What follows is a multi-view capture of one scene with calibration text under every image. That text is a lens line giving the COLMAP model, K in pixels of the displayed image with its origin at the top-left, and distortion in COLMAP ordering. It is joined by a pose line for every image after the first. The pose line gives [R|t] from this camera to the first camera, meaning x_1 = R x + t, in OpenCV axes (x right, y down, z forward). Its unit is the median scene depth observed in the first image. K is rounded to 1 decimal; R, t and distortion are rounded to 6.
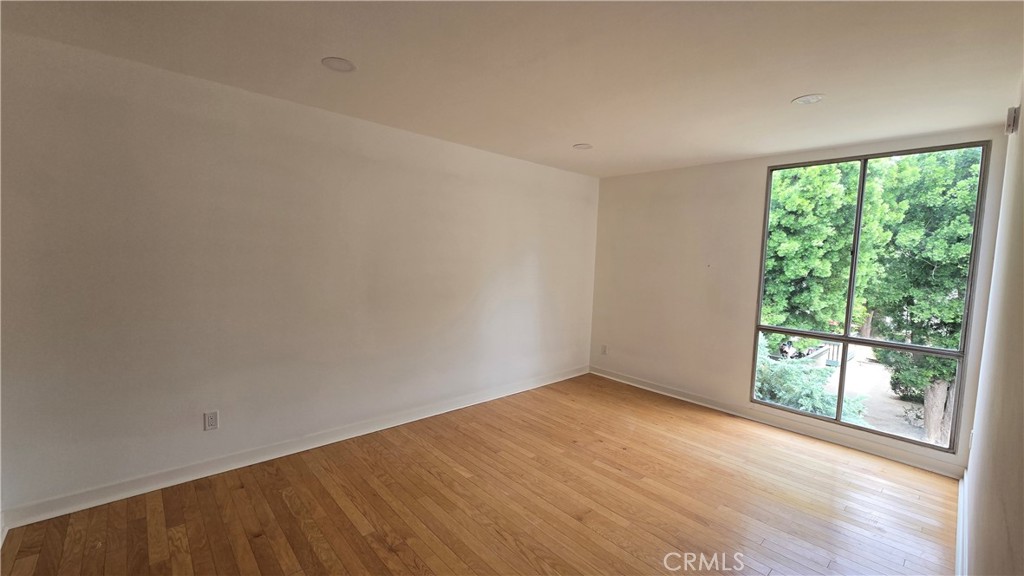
lens RADIAL K [[414.9, 0, 511.9], [0, 414.9, 291.7], [0, 0, 1]] dist [-0.000191, -0.000006]
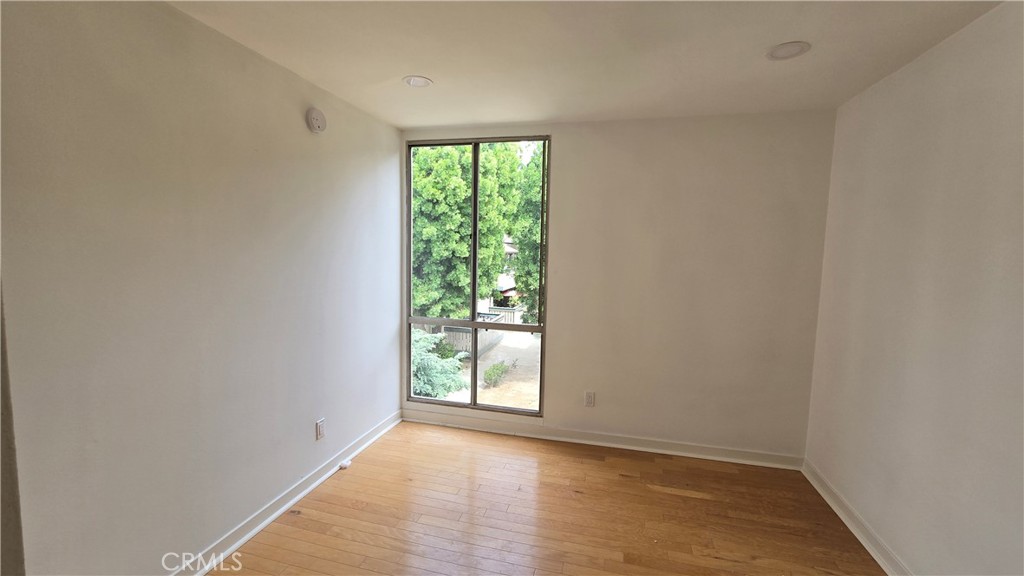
lens RADIAL K [[414.9, 0, 510.8], [0, 414.9, 282.7], [0, 0, 1]] dist [-0.000191, -0.000006]
pose [[0.836124, -0.061370, 0.545096, 0.225724], [0.054471, 0.998099, 0.028818, 0.011141], [-0.545829, 0.005597, 0.837878, -0.064997]]
